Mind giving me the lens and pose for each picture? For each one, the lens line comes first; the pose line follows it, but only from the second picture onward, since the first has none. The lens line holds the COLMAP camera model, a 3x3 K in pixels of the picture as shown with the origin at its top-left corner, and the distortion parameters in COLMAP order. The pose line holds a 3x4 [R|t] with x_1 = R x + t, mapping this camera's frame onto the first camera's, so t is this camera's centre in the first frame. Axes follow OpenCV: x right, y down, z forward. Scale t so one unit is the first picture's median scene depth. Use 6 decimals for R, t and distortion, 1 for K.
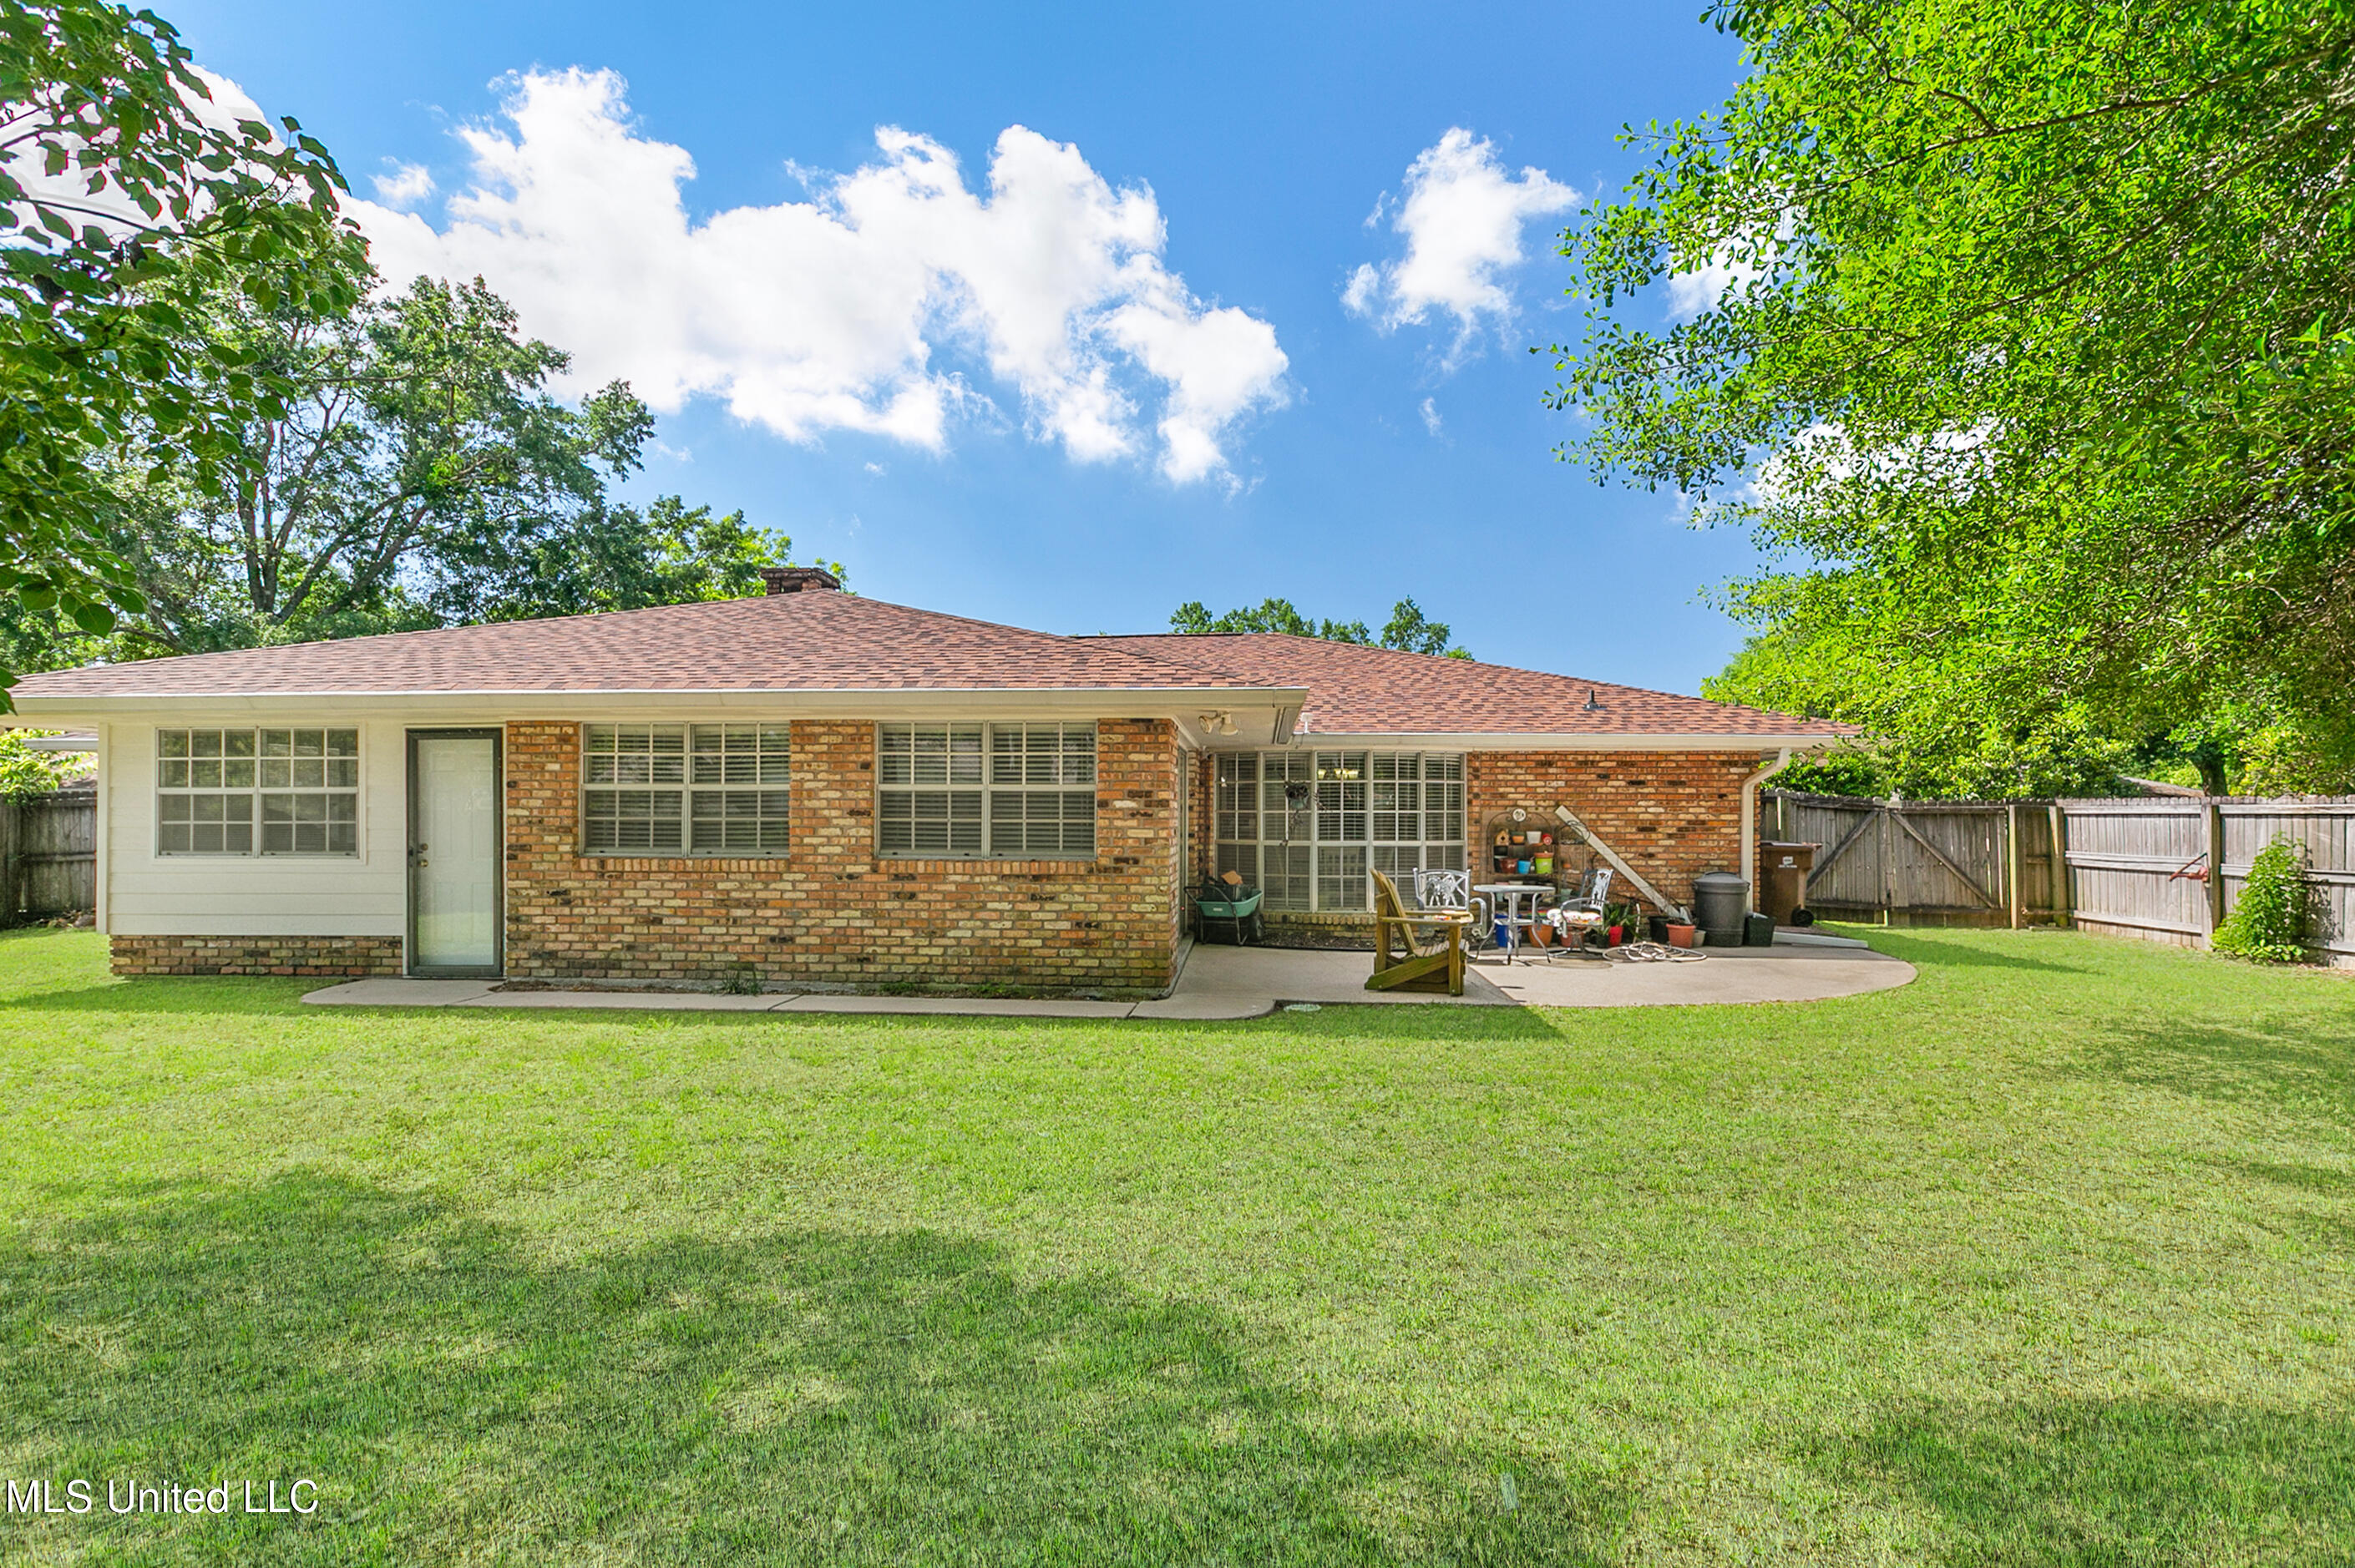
lens RADIAL K [[1102.1, 0, 1176.8], [0, 1102.1, 810.2], [0, 0, 1]] dist [-0.000227, 0.000238]
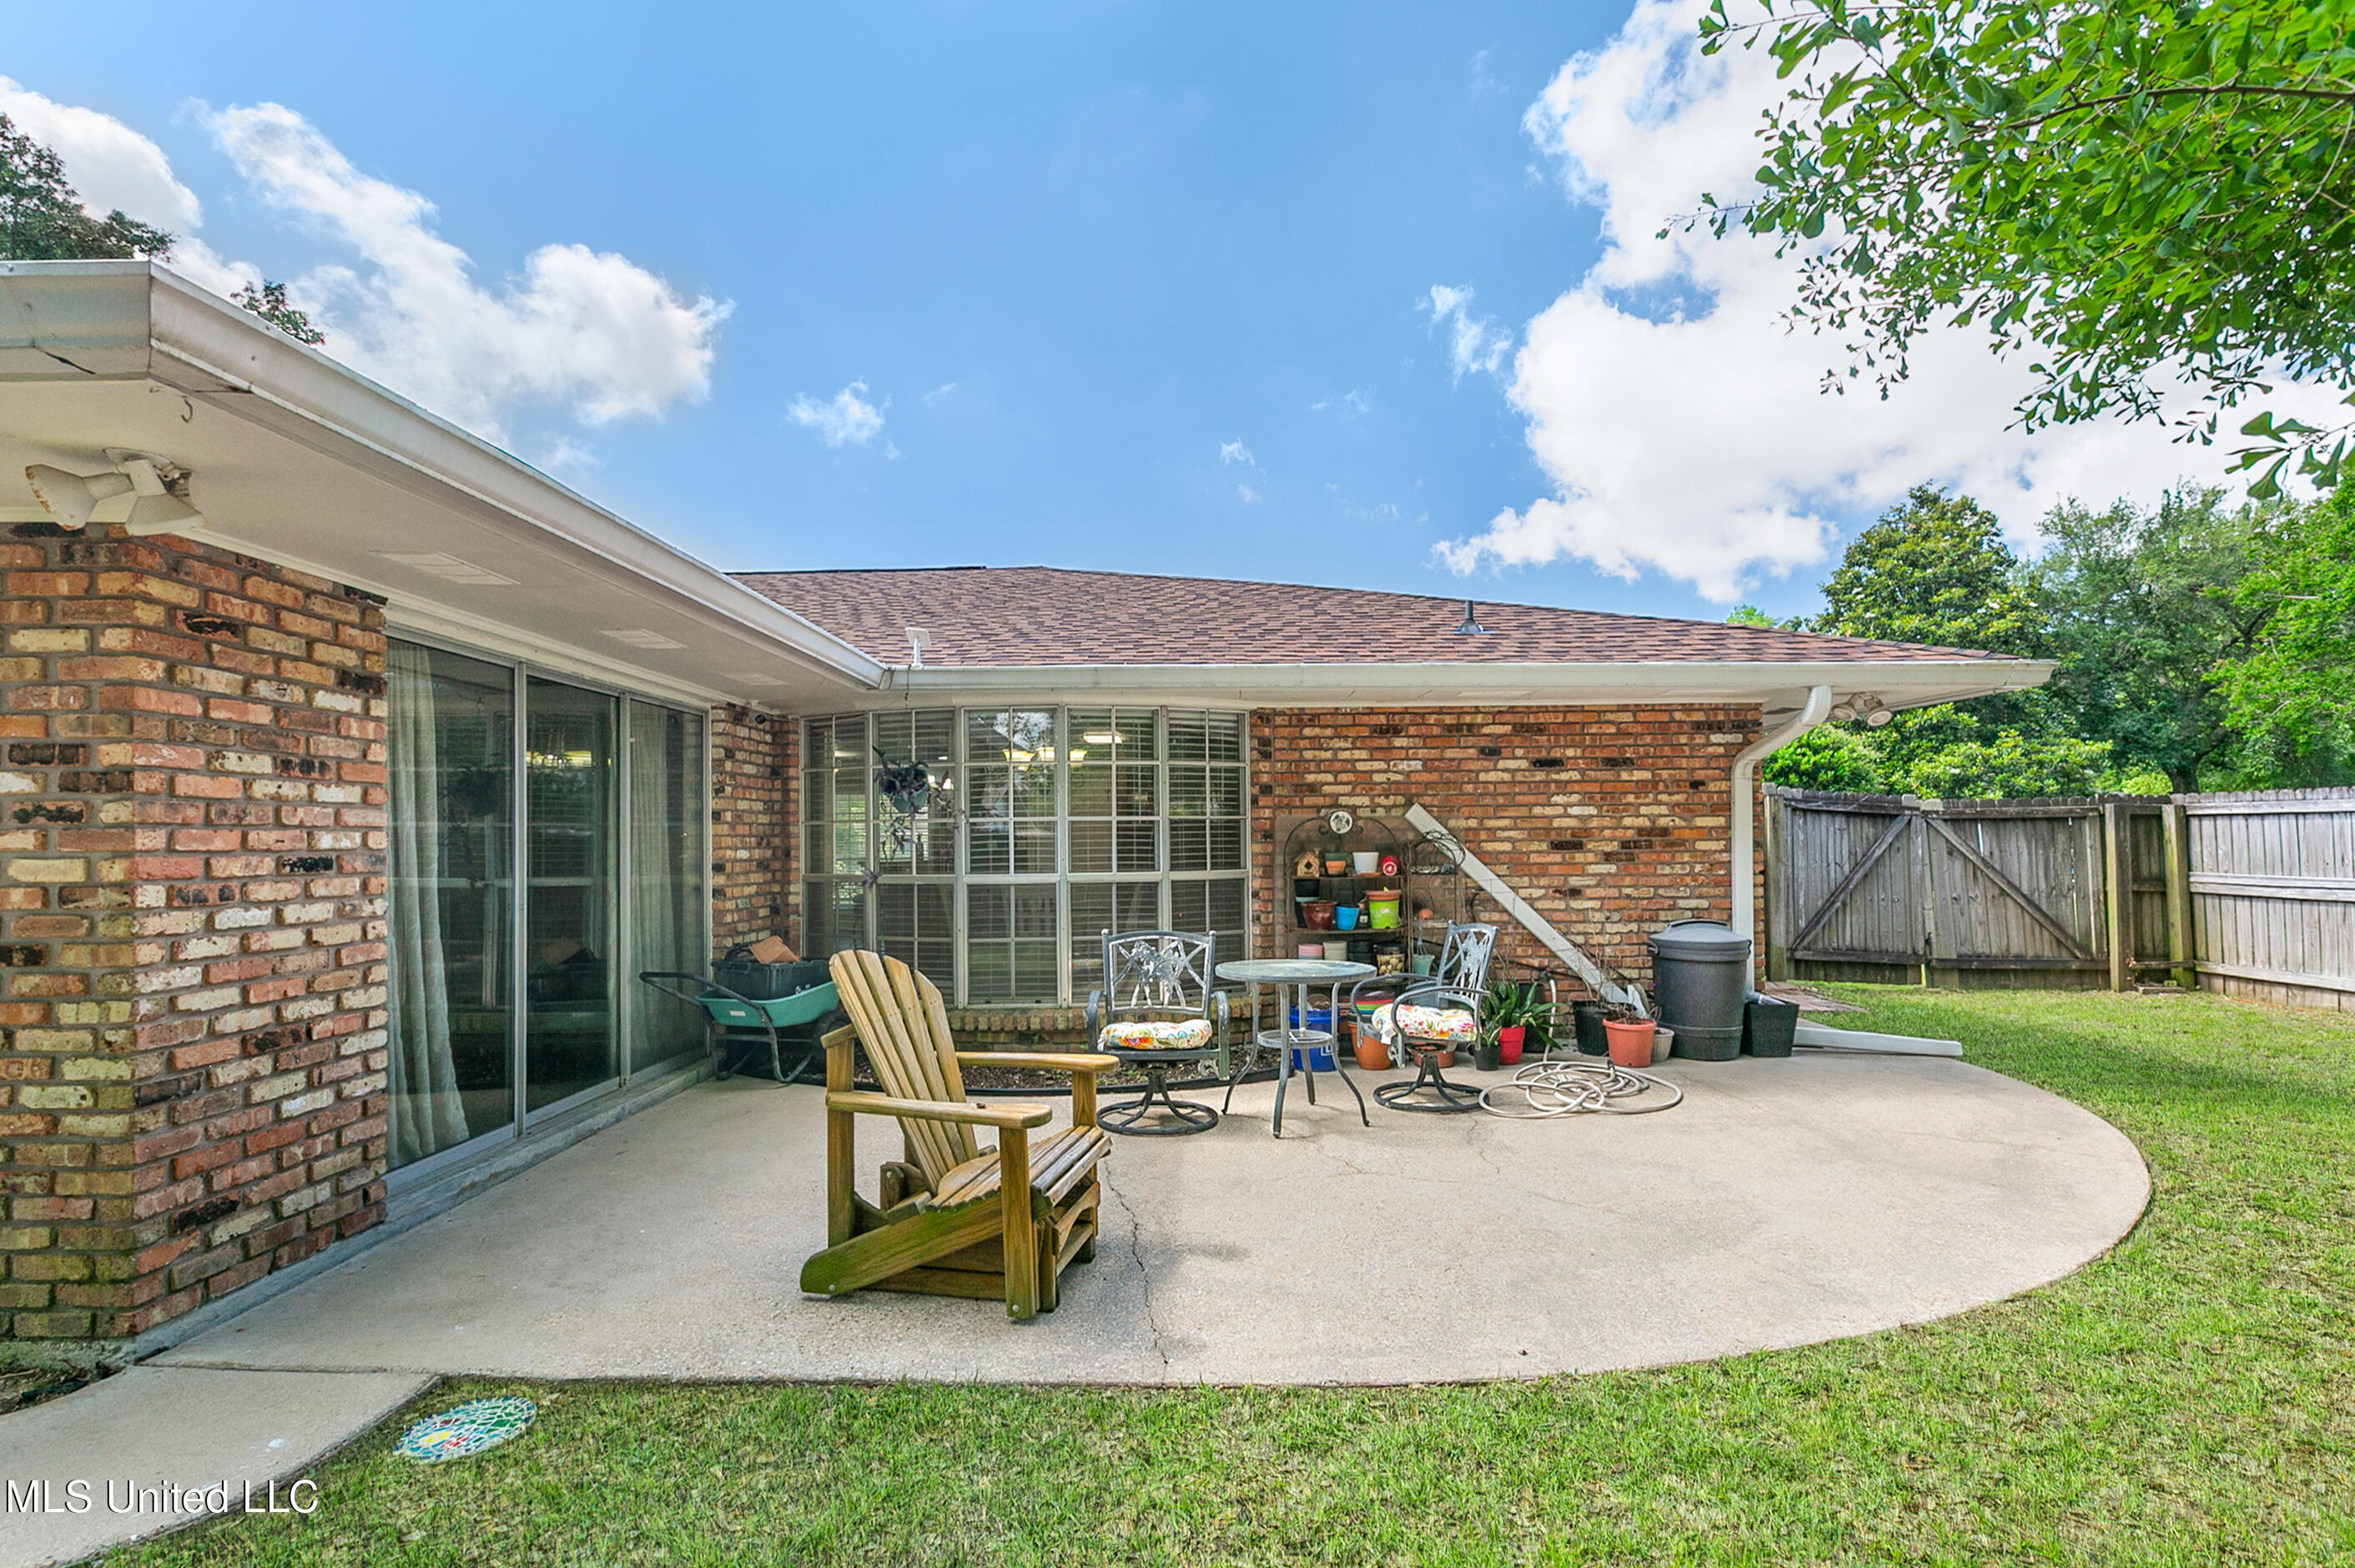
lens RADIAL K [[1138.0, 0, 1173.6], [0, 1138.0, 825.6], [0, 0, 1]] dist [0.001466, -0.000089]
pose [[0.998135, -0.011412, 0.059971, 0.193963], [0.011916, 0.999897, -0.008053, 0.009697], [-0.059873, 0.008753, 0.998168, 0.437985]]
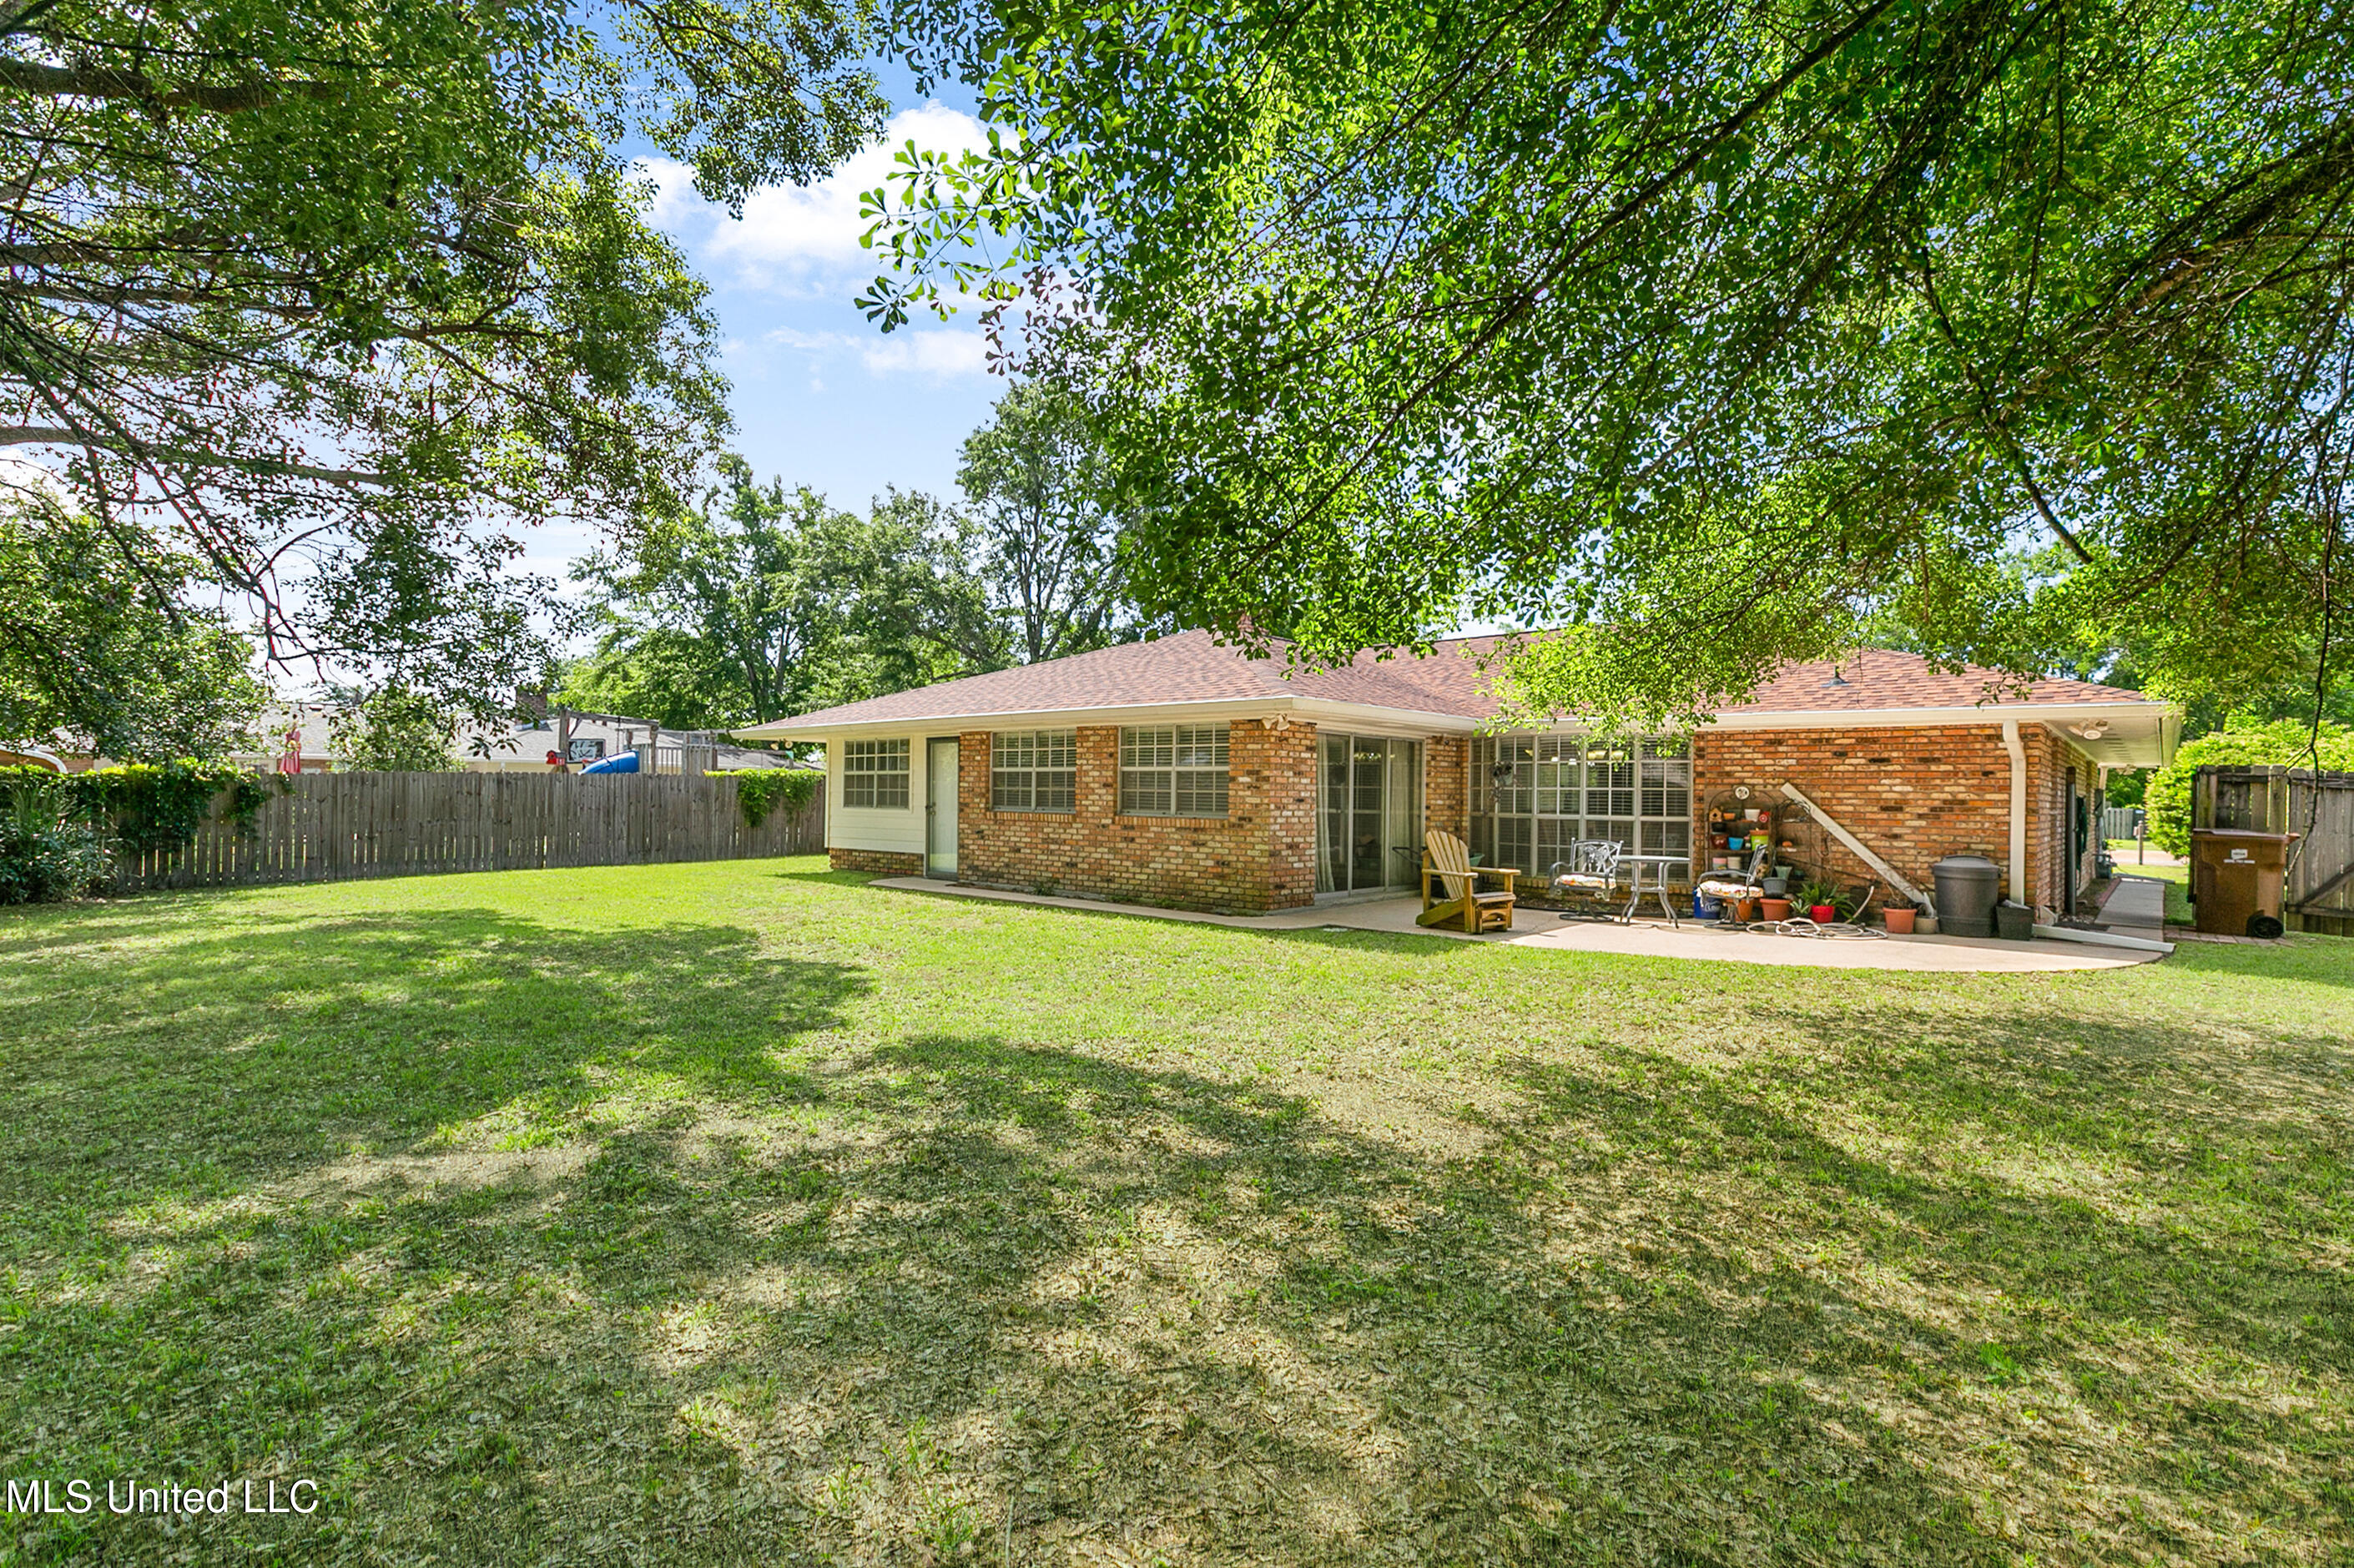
lens RADIAL K [[1072.0, 0, 1177.0], [0, 1072.0, 784.0], [0, 0, 1]] dist [-0.001352, -0.000134]
pose [[0.804845, 0.002487, -0.593480, 0.482545], [-0.007859, 0.999948, -0.006468, 0.006769], [0.593433, 0.009870, 0.804823, -0.112275]]
